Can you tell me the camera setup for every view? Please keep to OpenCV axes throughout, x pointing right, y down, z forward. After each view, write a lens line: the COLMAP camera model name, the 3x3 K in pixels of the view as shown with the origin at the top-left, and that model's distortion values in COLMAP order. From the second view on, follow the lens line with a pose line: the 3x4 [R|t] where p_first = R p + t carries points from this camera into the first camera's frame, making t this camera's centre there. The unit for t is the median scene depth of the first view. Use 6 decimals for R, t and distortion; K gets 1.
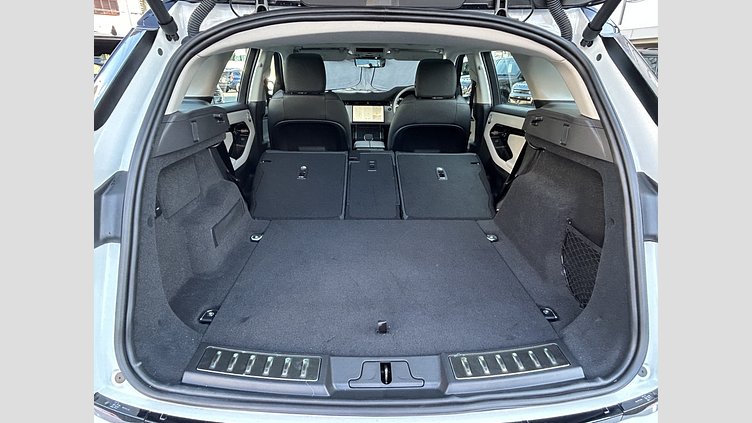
lens RADIAL K [[399.7, 0, 376.0], [0, 399.7, 211.5], [0, 0, 1]] dist [-0.001261, -0.000200]
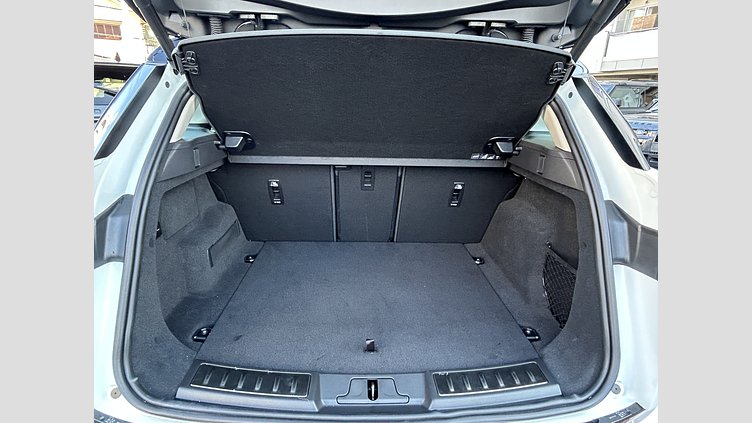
lens RADIAL K [[397.0, 0, 374.8], [0, 397.0, 206.0], [0, 0, 1]] dist [-0.004705, -0.000122]
pose [[0.999862, 0.009679, 0.013534, 0.010456], [-0.008706, 0.997494, -0.070208, -0.001392], [-0.014180, 0.070080, 0.997441, -0.058893]]
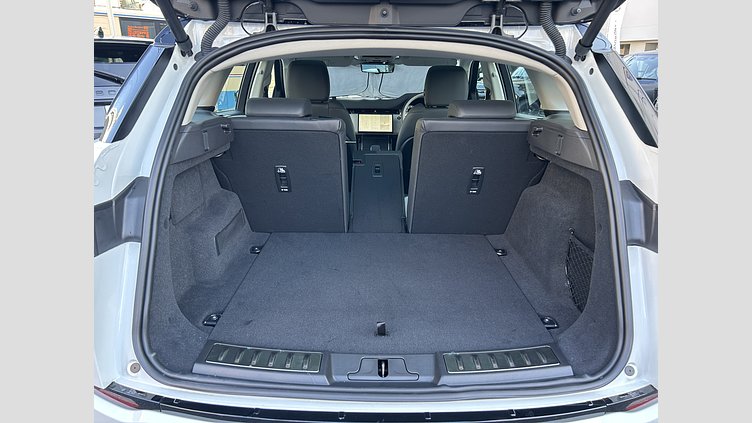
lens RADIAL K [[462.7, 0, 373.5], [0, 462.7, 210.8], [0, 0, 1]] dist [0.003568, -0.001248]
pose [[0.999630, 0.006718, -0.026369, 0.025935], [-0.008046, 0.998688, -0.050575, 0.045469], [0.025994, 0.050769, 0.998372, -0.215592]]
